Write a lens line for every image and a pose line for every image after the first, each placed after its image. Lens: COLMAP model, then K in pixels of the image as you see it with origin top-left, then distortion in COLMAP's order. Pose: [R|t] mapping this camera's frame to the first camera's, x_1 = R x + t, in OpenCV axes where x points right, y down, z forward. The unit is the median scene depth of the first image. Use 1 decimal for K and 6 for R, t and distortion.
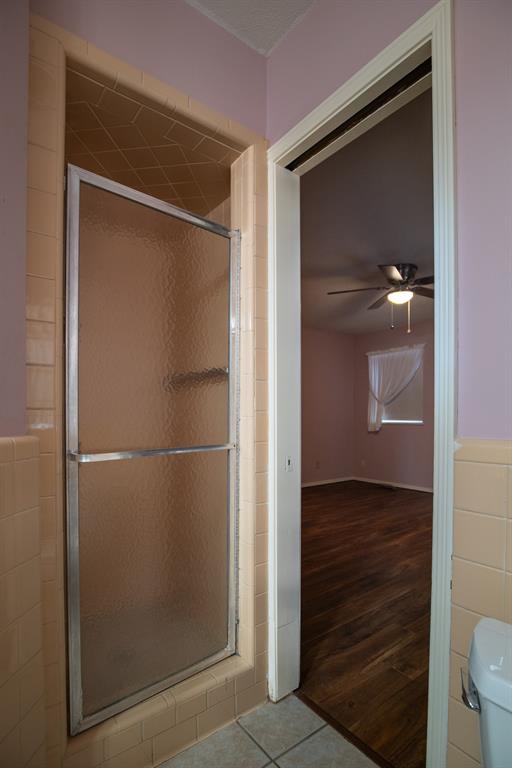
lens RADIAL K [[384.7, 0, 256.6], [0, 384.7, 419.0], [0, 0, 1]] dist [-0.039491, 0.000033]
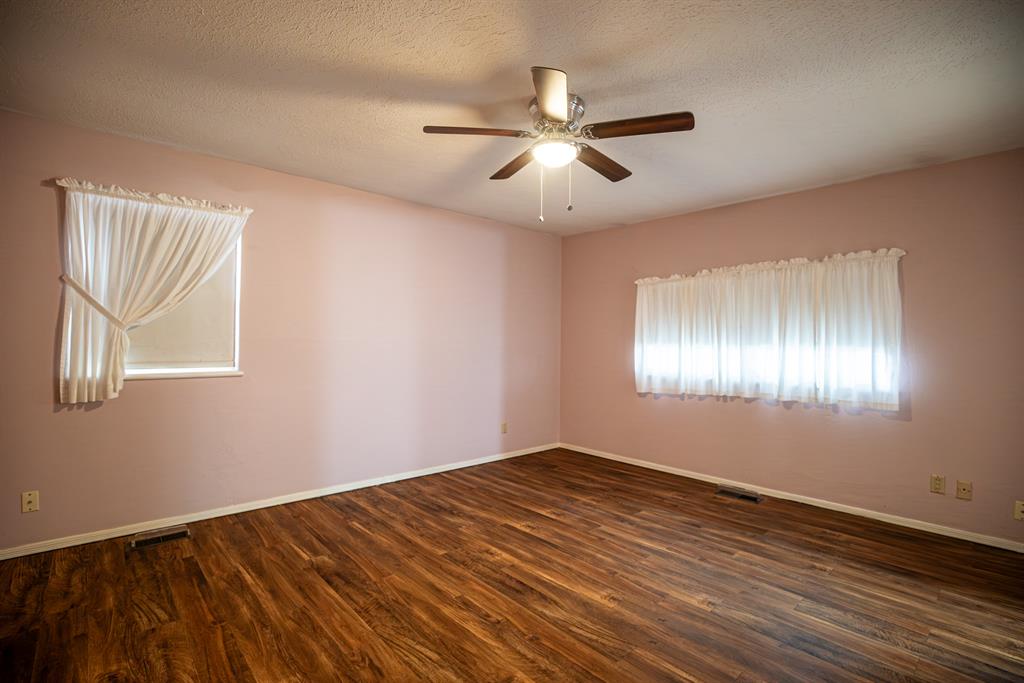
lens RADIAL K [[478.0, 0, 515.6], [0, 478.0, 336.4], [0, 0, 1]] dist [-0.030239, 0.000497]
pose [[-0.090752, 0.000757, 0.995873, -0.297706], [-0.005236, 0.999986, -0.001238, -0.055083], [-0.995860, -0.005327, -0.090747, 1.095851]]
